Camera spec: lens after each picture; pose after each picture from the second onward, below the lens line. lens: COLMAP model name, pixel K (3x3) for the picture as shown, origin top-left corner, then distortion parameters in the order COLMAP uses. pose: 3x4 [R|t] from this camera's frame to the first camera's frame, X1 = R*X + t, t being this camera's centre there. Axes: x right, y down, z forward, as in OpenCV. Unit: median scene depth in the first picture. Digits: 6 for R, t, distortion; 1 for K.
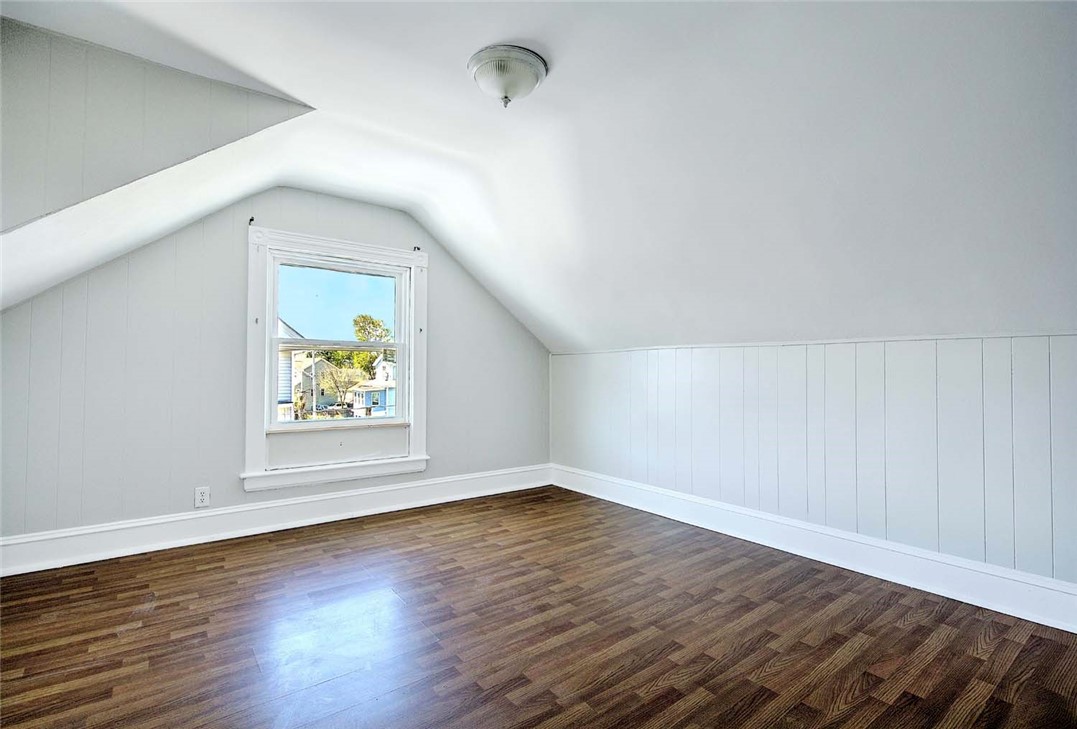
lens RADIAL K [[517.2, 0, 544.2], [0, 517.2, 368.6], [0, 0, 1]] dist [0.001820, -0.000159]
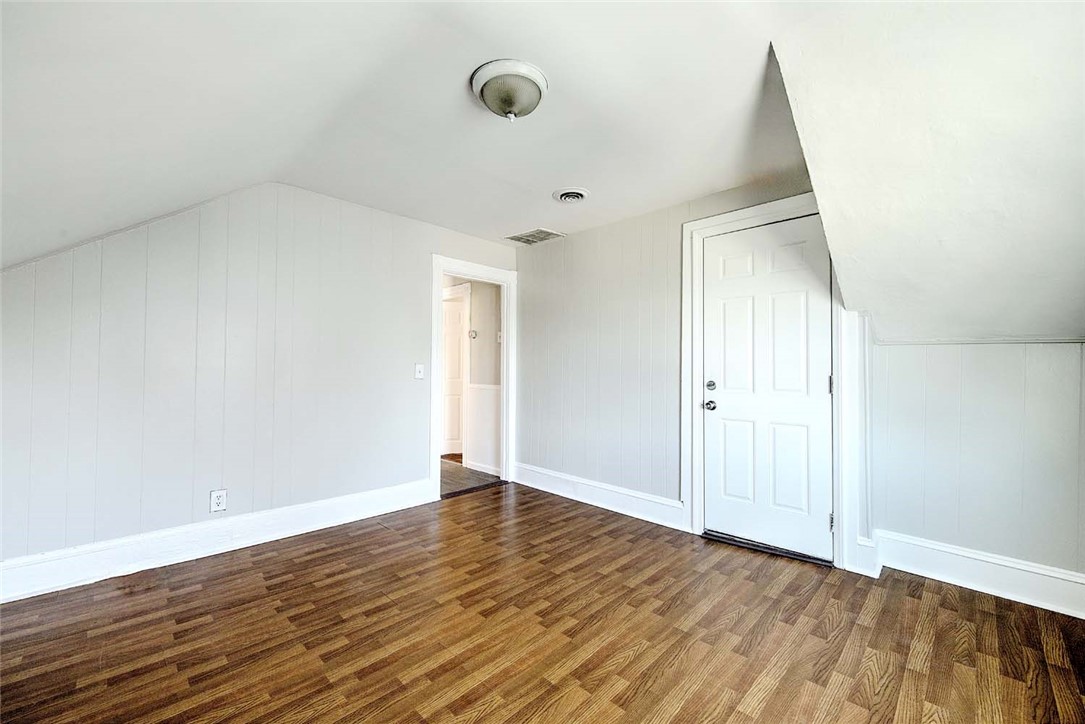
lens RADIAL K [[434.8, 0, 542.5], [0, 434.8, 362.0], [0, 0, 1]] dist [0.001024, 0.000175]
pose [[-0.991195, -0.013997, -0.131666, -0.020625], [-0.012904, 0.999875, -0.009150, -0.009013], [0.131777, -0.007370, -0.991252, 1.367007]]
